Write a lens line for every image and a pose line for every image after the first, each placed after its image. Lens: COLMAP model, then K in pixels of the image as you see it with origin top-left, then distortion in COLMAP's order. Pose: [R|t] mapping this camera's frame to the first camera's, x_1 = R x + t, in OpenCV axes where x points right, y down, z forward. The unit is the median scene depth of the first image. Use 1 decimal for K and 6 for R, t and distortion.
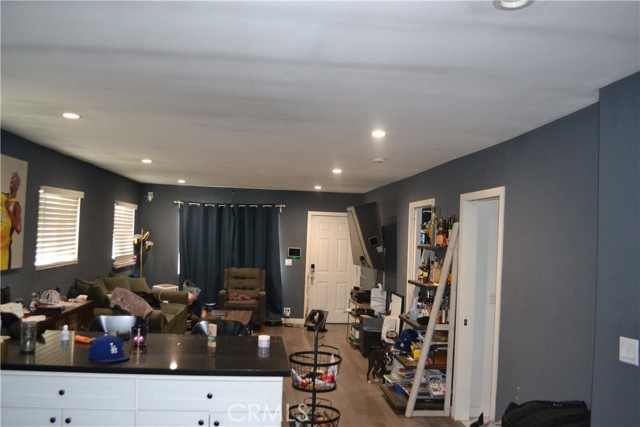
lens RADIAL K [[518.3, 0, 320.0], [0, 518.3, 213.5], [0, 0, 1]] dist [-0.069066, -0.004237]
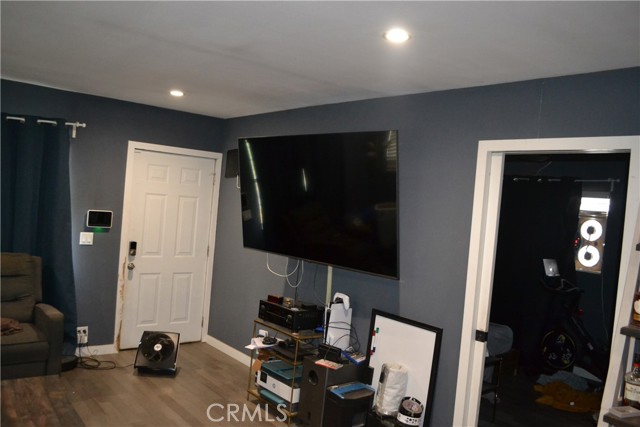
lens RADIAL K [[518.3, 0, 320.0], [0, 518.3, 213.5], [0, 0, 1]] dist [-0.069066, -0.004237]
pose [[0.834492, 0.019173, 0.550686, -0.147429], [-0.074663, 0.994112, 0.078531, 0.013841], [-0.545938, -0.106649, 0.831010, 0.468573]]
